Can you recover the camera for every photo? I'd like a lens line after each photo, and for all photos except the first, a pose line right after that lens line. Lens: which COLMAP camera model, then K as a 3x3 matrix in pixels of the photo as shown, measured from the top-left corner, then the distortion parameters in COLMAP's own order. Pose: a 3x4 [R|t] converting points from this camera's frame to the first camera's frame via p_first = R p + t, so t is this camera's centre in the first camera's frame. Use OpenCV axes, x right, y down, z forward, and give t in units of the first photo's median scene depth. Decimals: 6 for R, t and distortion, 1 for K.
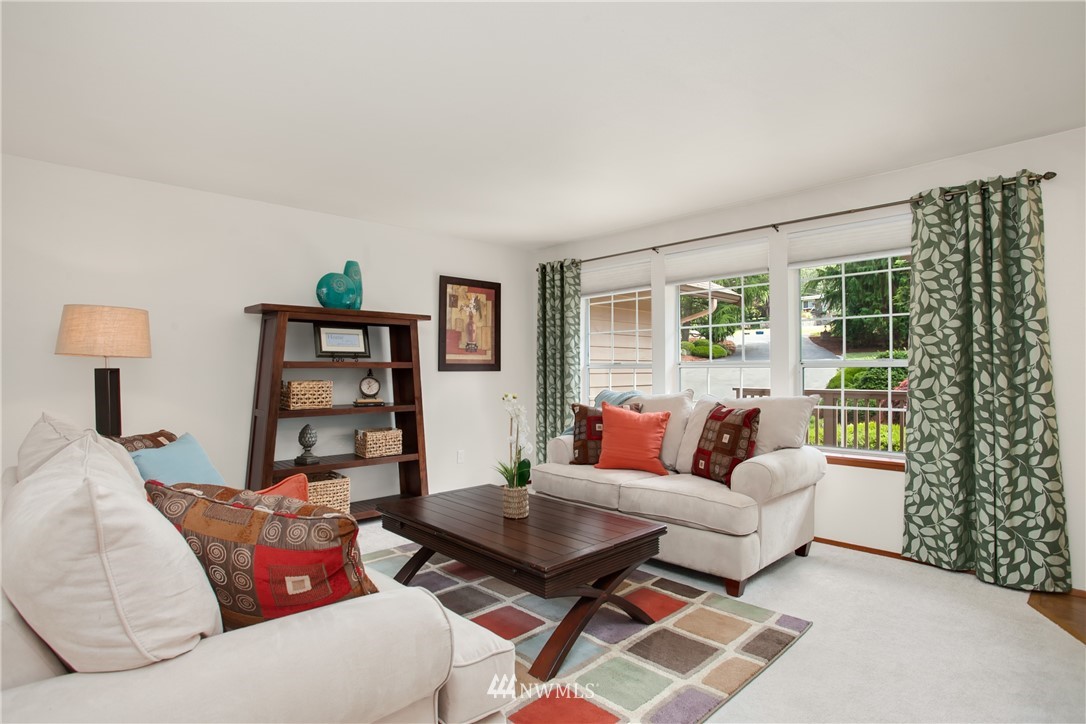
lens RADIAL K [[556.5, 0, 543.8], [0, 556.5, 367.6], [0, 0, 1]] dist [-0.025218, 0.003715]
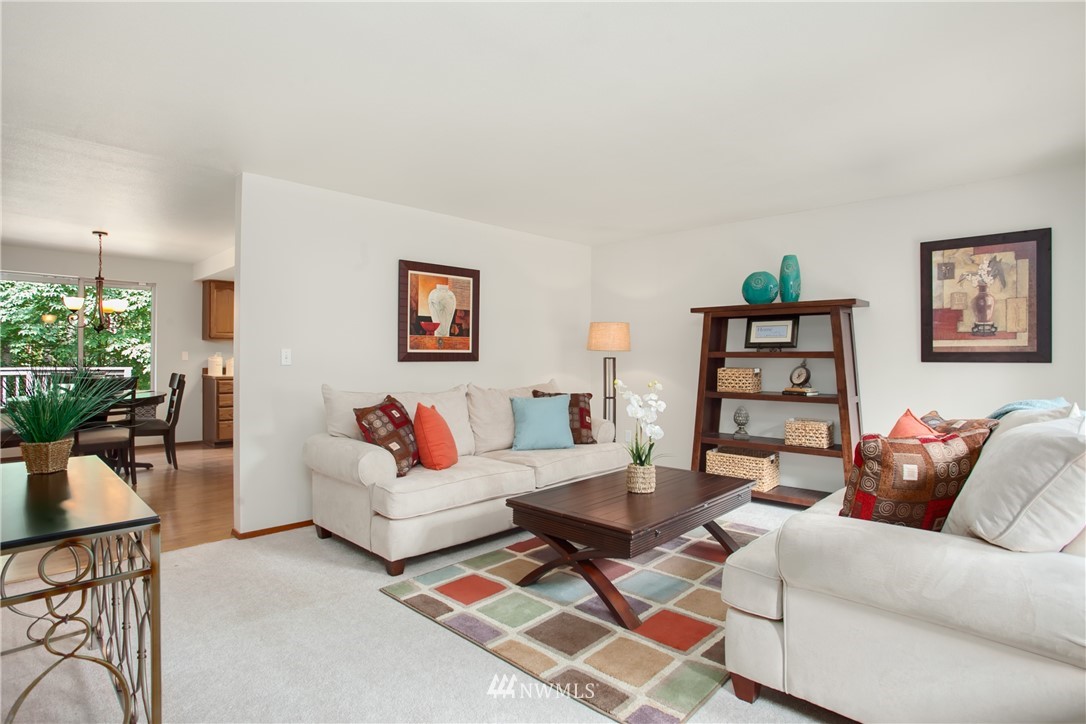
lens RADIAL K [[556.5, 0, 541.4], [0, 556.5, 357.6], [0, 0, 1]] dist [-0.025218, 0.003715]
pose [[0.048399, 0.008739, -0.998790, 0.662670], [0.001967, 0.999959, 0.008844, -0.009058], [0.998826, -0.002392, 0.048380, 0.470608]]
